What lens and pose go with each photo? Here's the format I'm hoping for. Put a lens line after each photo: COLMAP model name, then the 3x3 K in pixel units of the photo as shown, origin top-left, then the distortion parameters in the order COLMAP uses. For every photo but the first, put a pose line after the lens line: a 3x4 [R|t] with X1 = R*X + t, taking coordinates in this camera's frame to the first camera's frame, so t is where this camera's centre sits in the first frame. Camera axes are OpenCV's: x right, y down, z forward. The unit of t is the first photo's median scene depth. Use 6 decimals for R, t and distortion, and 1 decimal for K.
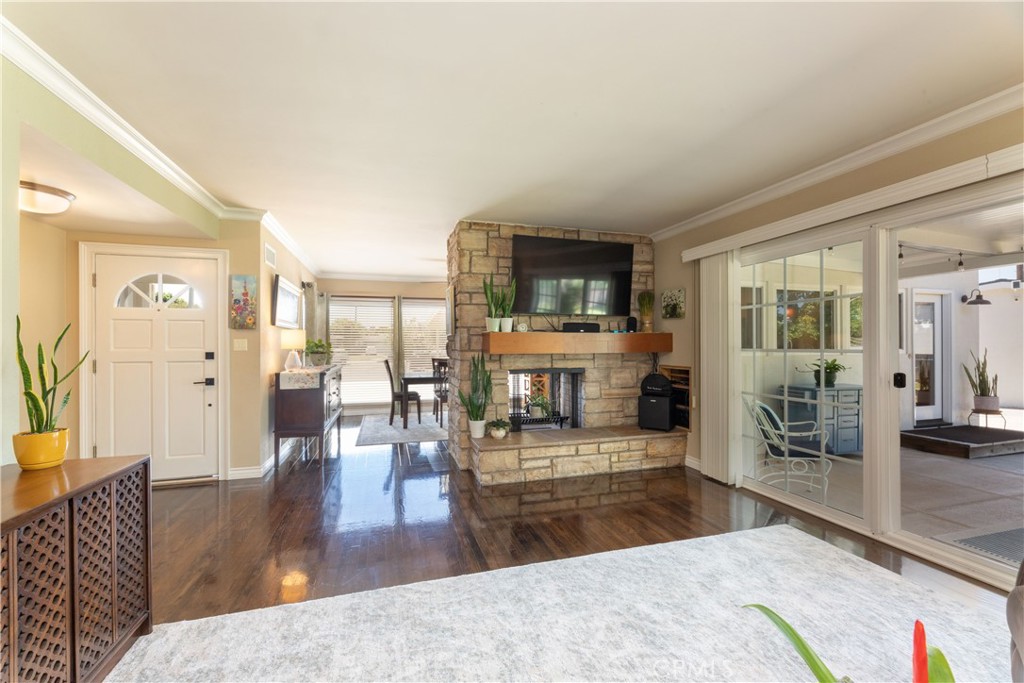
lens RADIAL K [[409.4, 0, 508.3], [0, 409.4, 344.9], [0, 0, 1]] dist [0.000655, -0.000045]
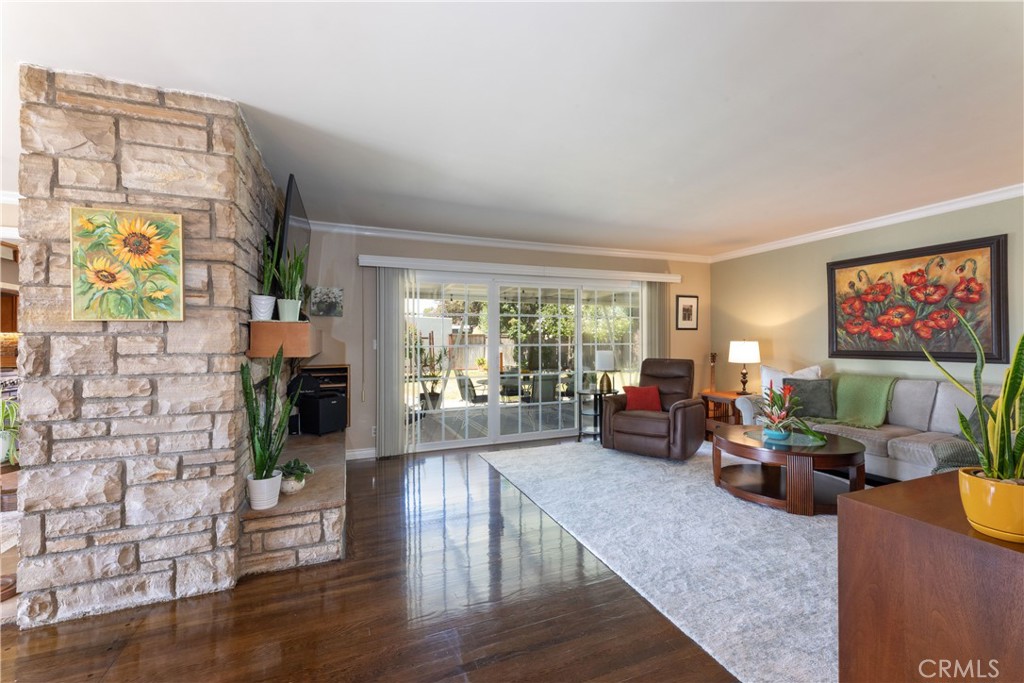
lens RADIAL K [[420.4, 0, 510.3], [0, 420.4, 338.5], [0, 0, 1]] dist [0.001096, -0.000012]
pose [[-0.095755, 0.011200, 0.995342, -0.714959], [0.008283, 0.999911, -0.010455, 0.002742], [-0.995371, 0.007244, -0.095839, 0.748419]]
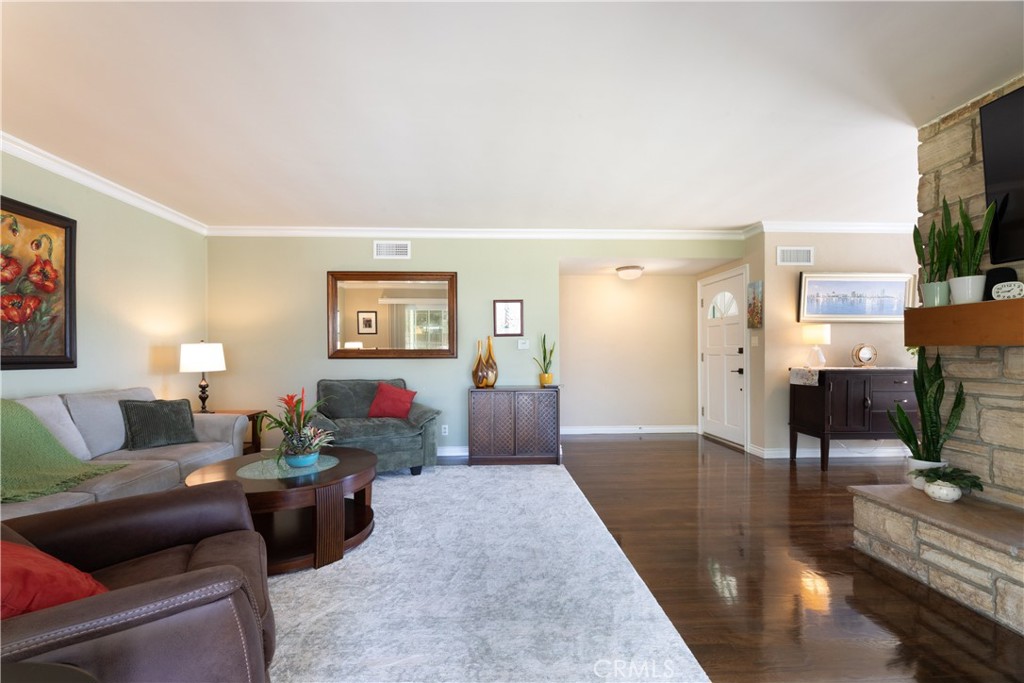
lens RADIAL K [[413.4, 0, 509.3], [0, 413.4, 352.2], [0, 0, 1]] dist [0.000575, -0.000060]
pose [[-0.226220, -0.000591, -0.974076, 0.661715], [0.002537, 0.999996, -0.001196, 0.029934], [0.974073, -0.002741, -0.226218, 0.573480]]
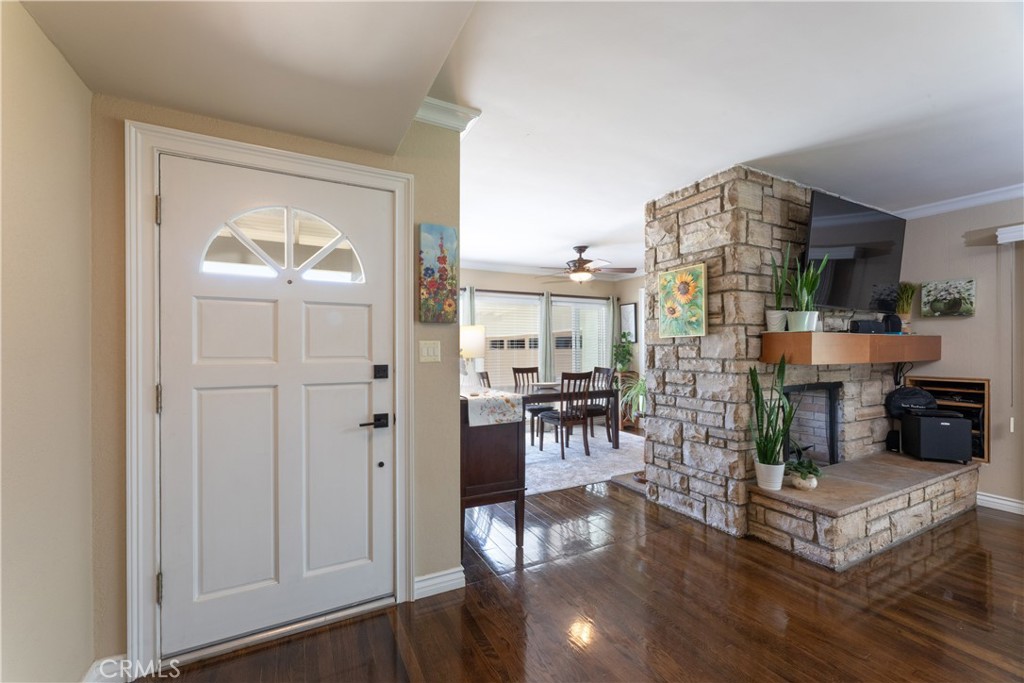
lens RADIAL K [[413.4, 0, 509.3], [0, 413.4, 352.2], [0, 0, 1]] dist [0.000575, -0.000060]
pose [[0.982336, -0.001009, 0.187121, -0.646220], [0.000248, 0.999992, 0.004093, -0.001119], [-0.187123, -0.003974, 0.982328, 0.428648]]
